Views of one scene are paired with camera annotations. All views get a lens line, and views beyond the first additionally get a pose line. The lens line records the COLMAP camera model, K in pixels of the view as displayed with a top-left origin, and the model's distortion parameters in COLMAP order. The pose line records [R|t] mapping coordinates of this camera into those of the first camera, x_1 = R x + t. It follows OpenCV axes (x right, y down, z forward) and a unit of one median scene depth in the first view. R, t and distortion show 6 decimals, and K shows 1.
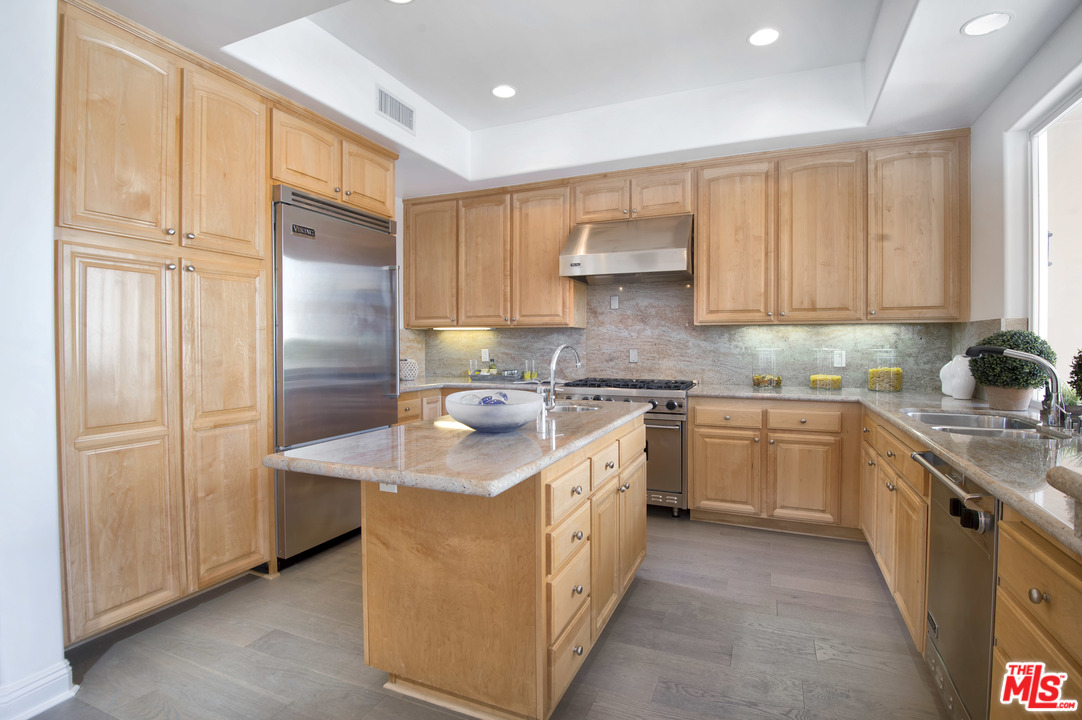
lens RADIAL K [[530.3, 0, 534.4], [0, 530.3, 349.8], [0, 0, 1]] dist [-0.002353, -0.000896]
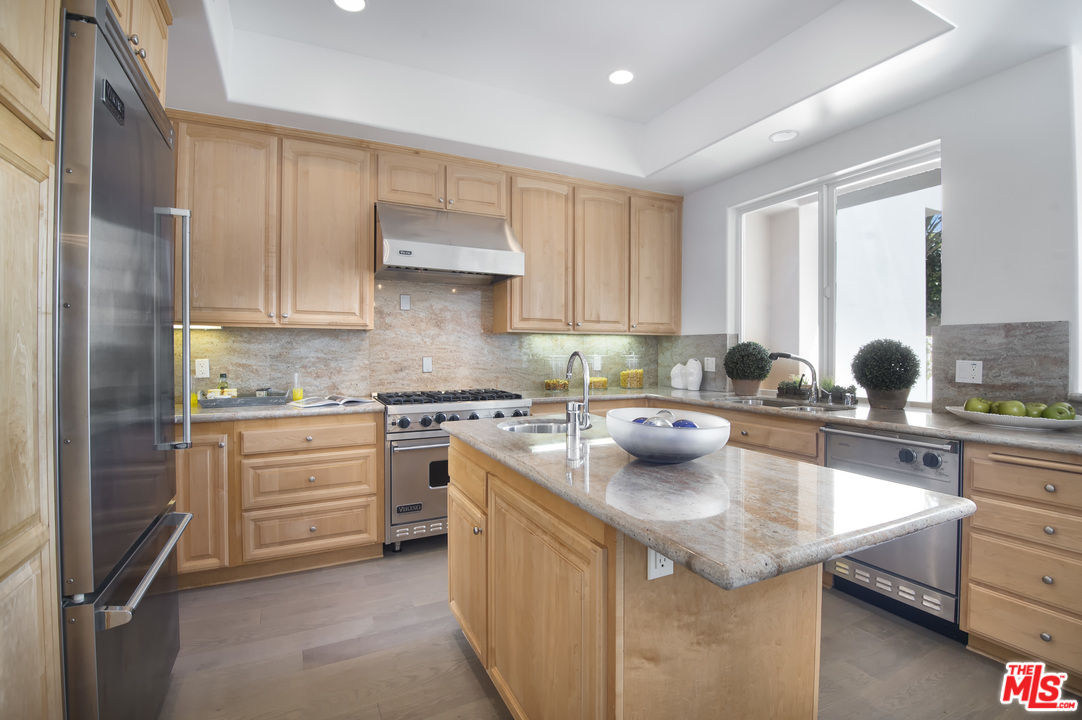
lens RADIAL K [[530.3, 0, 534.4], [0, 530.3, 349.8], [0, 0, 1]] dist [-0.002353, -0.000896]
pose [[0.628052, 0.002034, 0.778169, -0.416750], [0.008534, 0.999918, -0.009502, -0.003523], [-0.778124, 0.012609, 0.627984, 0.331794]]
